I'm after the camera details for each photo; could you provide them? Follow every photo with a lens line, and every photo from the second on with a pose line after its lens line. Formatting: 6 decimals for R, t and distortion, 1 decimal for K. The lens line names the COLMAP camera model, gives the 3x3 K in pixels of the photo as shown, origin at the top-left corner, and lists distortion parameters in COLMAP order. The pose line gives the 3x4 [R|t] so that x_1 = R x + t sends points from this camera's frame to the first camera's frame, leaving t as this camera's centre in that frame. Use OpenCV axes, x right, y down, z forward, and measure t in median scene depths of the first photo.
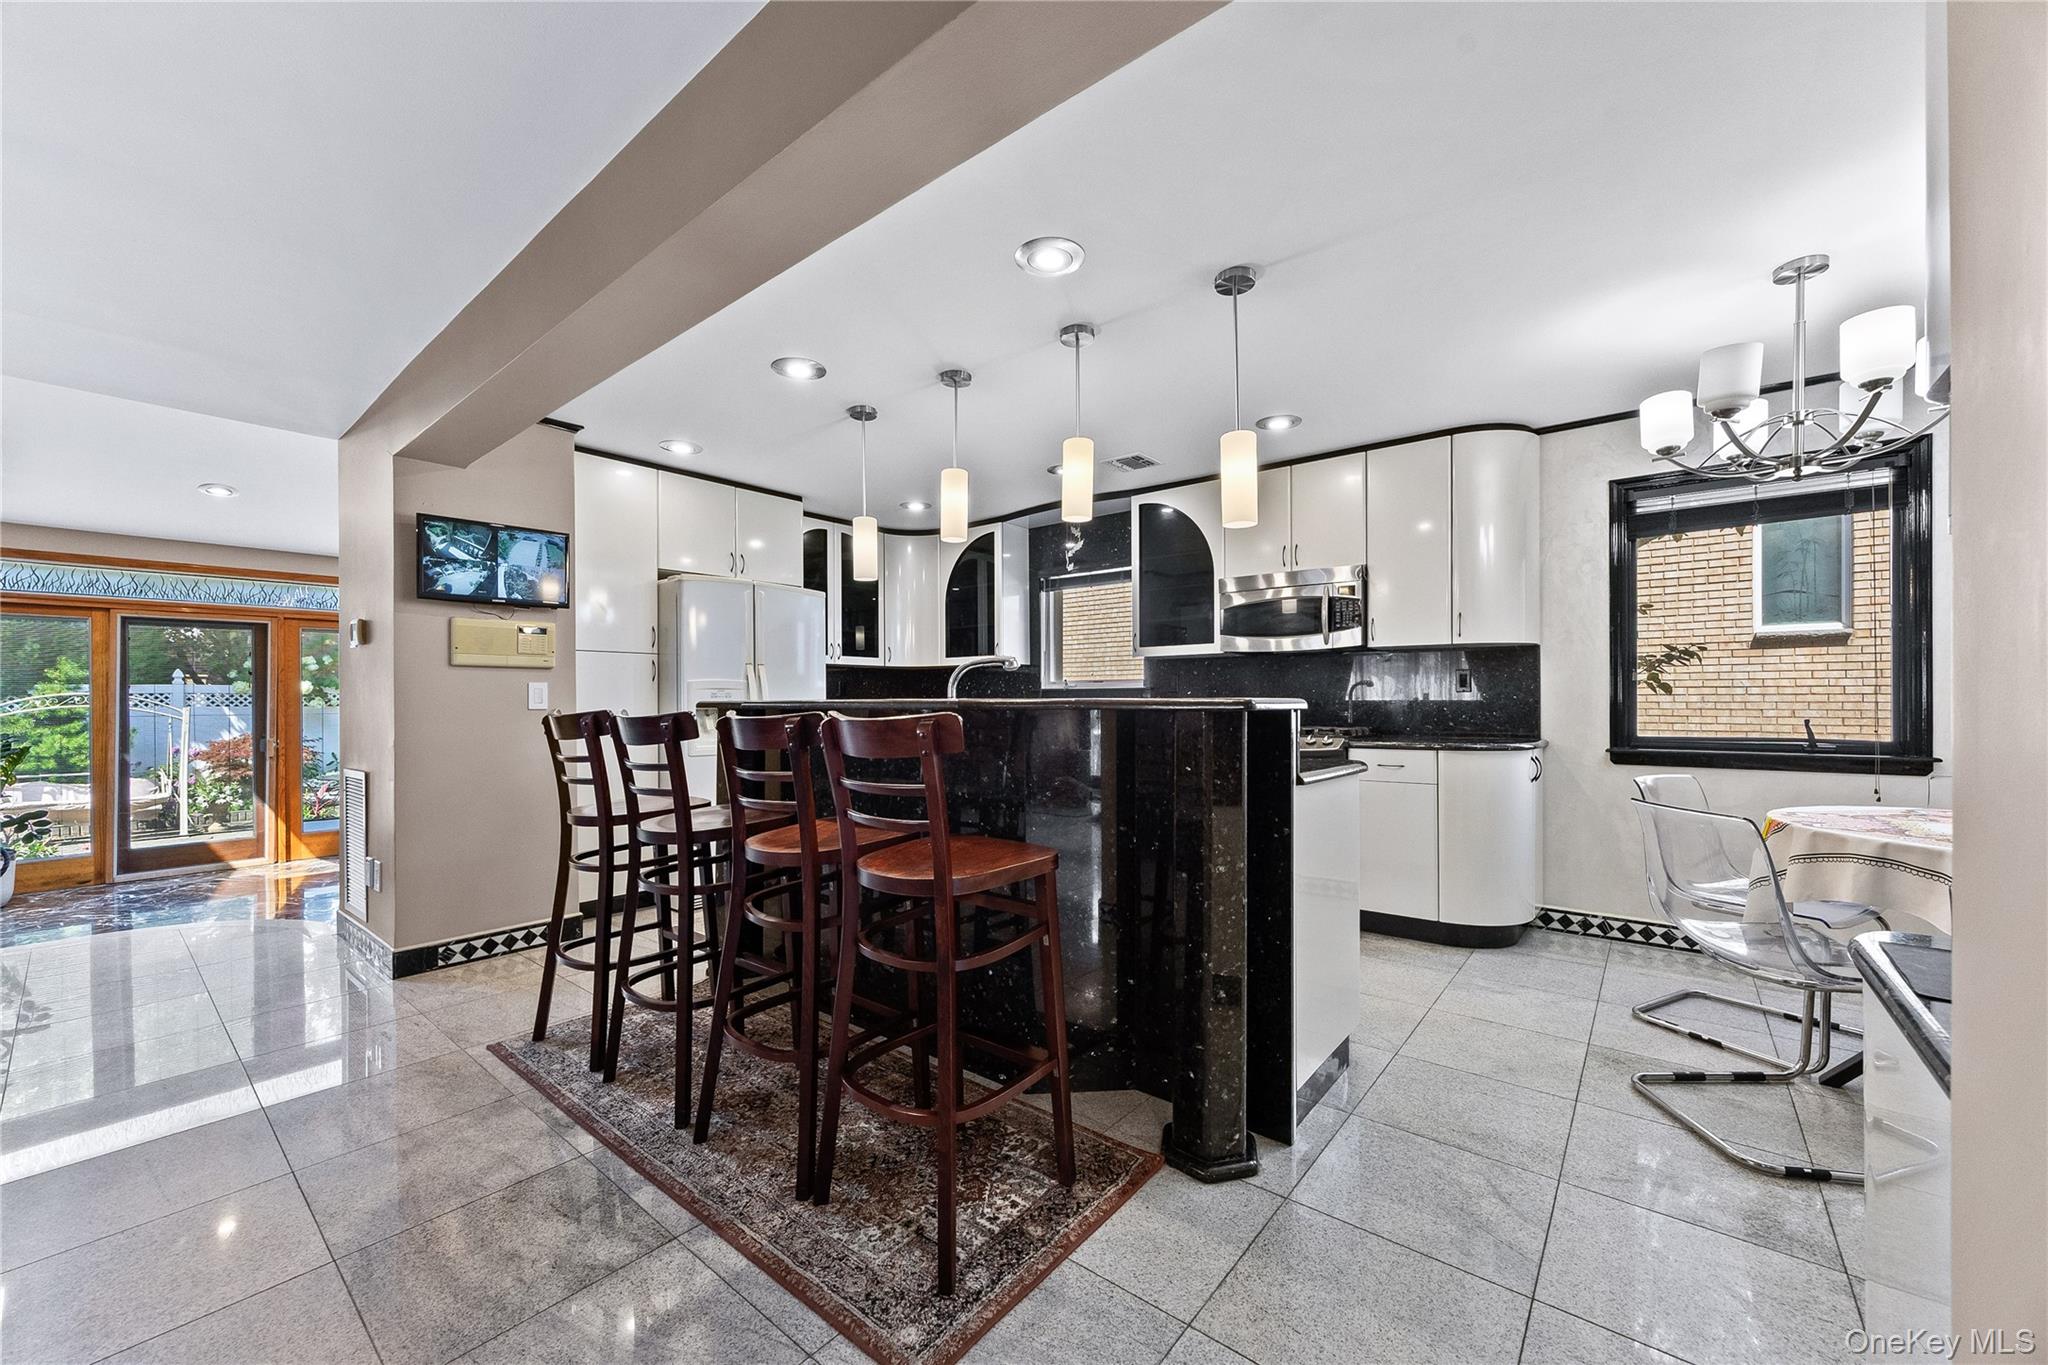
lens RADIAL K [[786.1, 0, 1025.5], [0, 786.1, 698.5], [0, 0, 1]] dist [-0.002782, -0.000021]
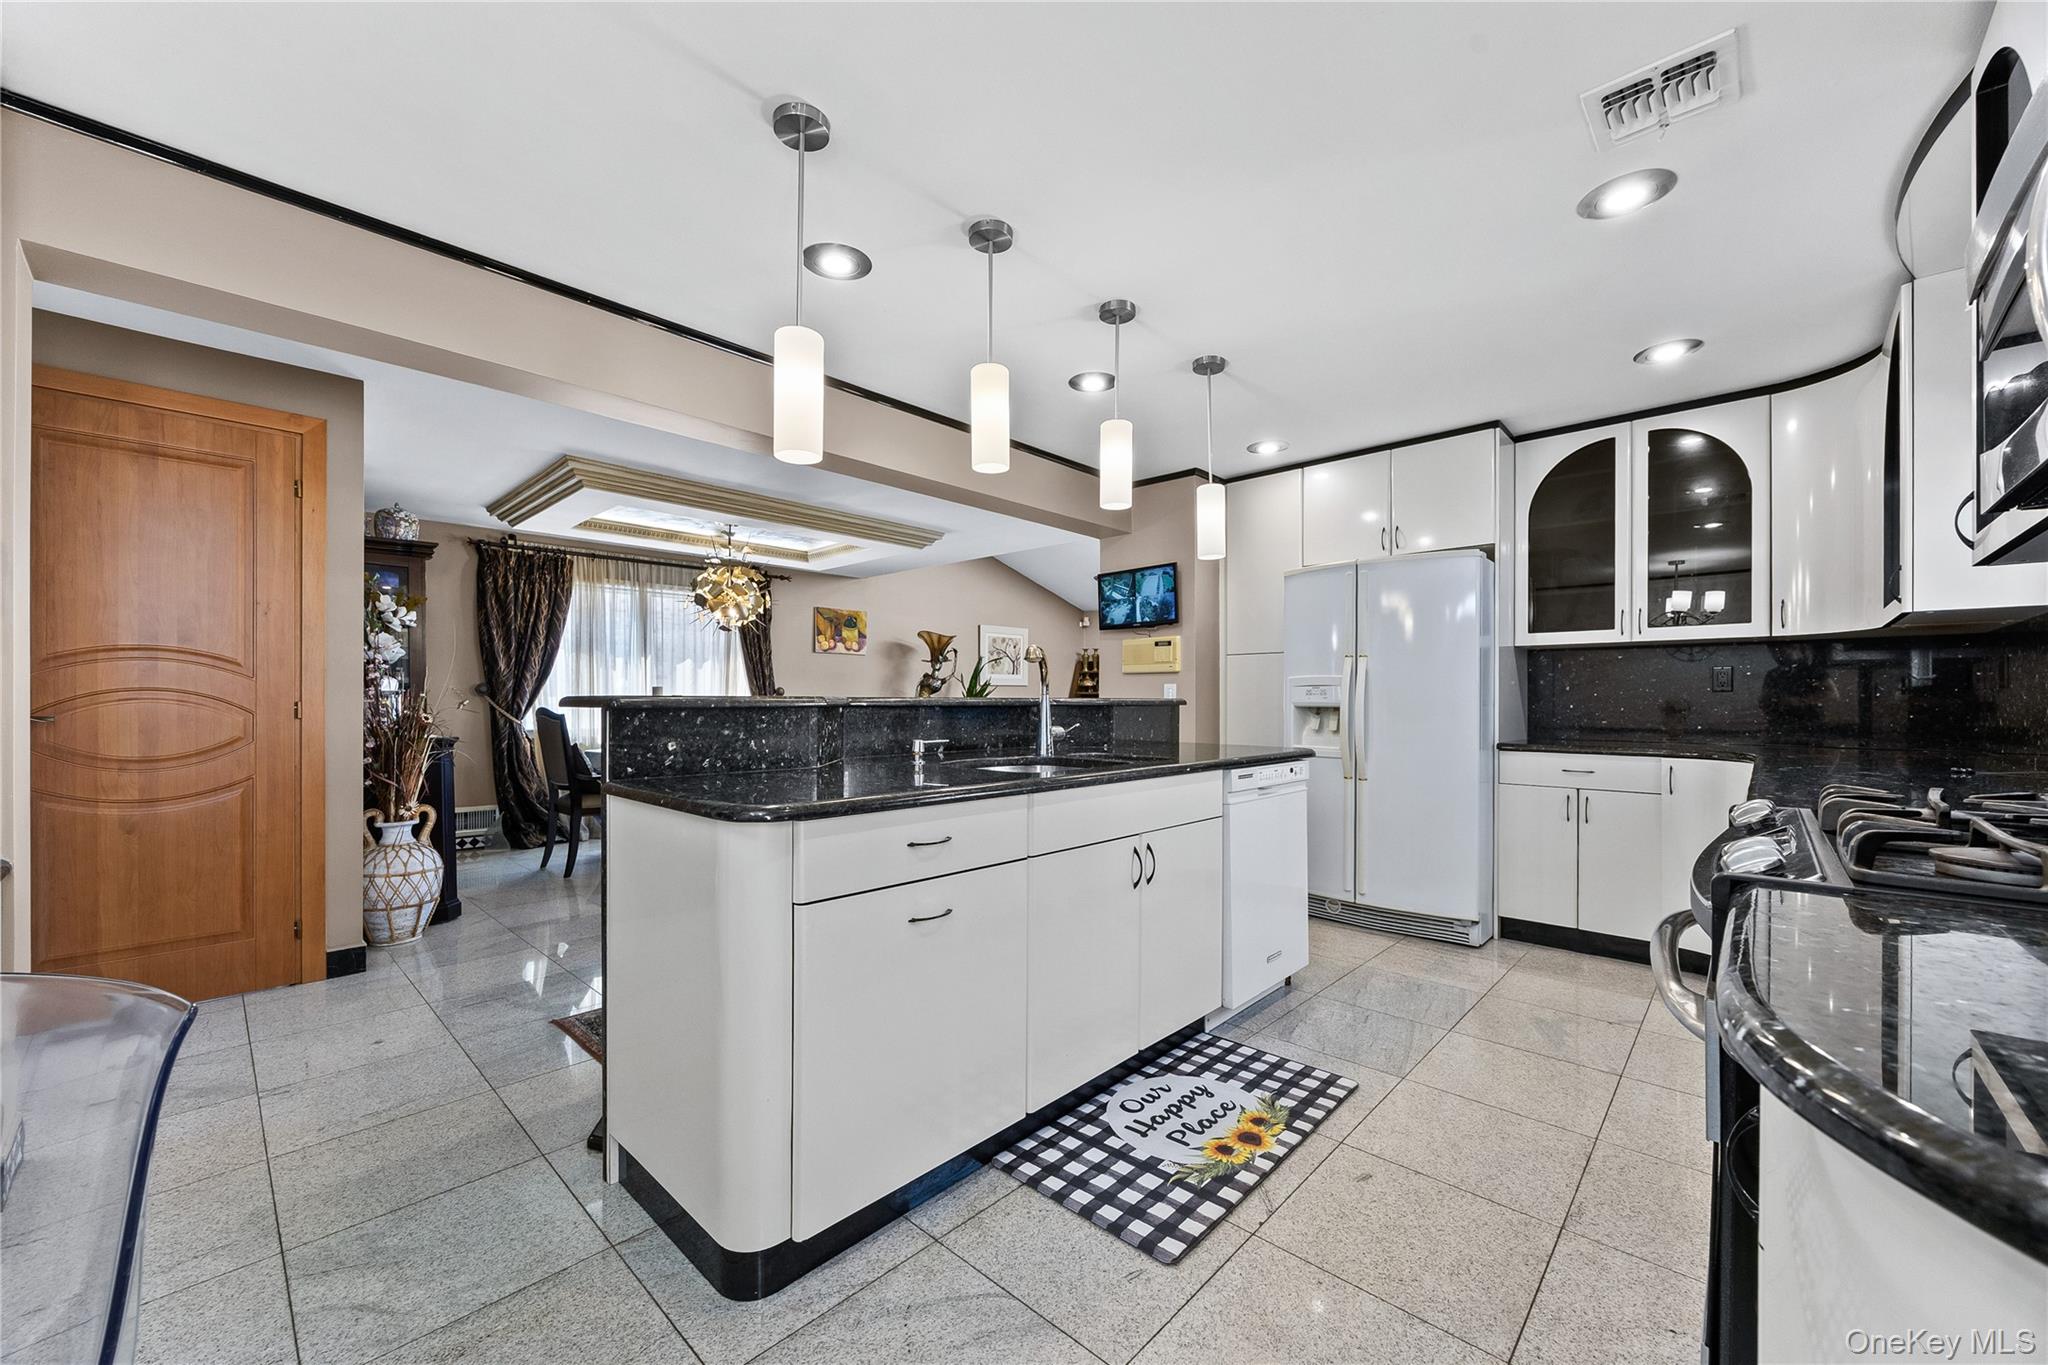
lens RADIAL K [[786.1, 0, 1022.8], [0, 786.1, 700.6], [0, 0, 1]] dist [-0.002782, -0.000021]
pose [[-0.076744, 0.003630, -0.997044, 0.673130], [-0.000747, 0.999993, 0.003698, 0.003063], [0.997051, 0.001028, -0.076741, 0.861444]]
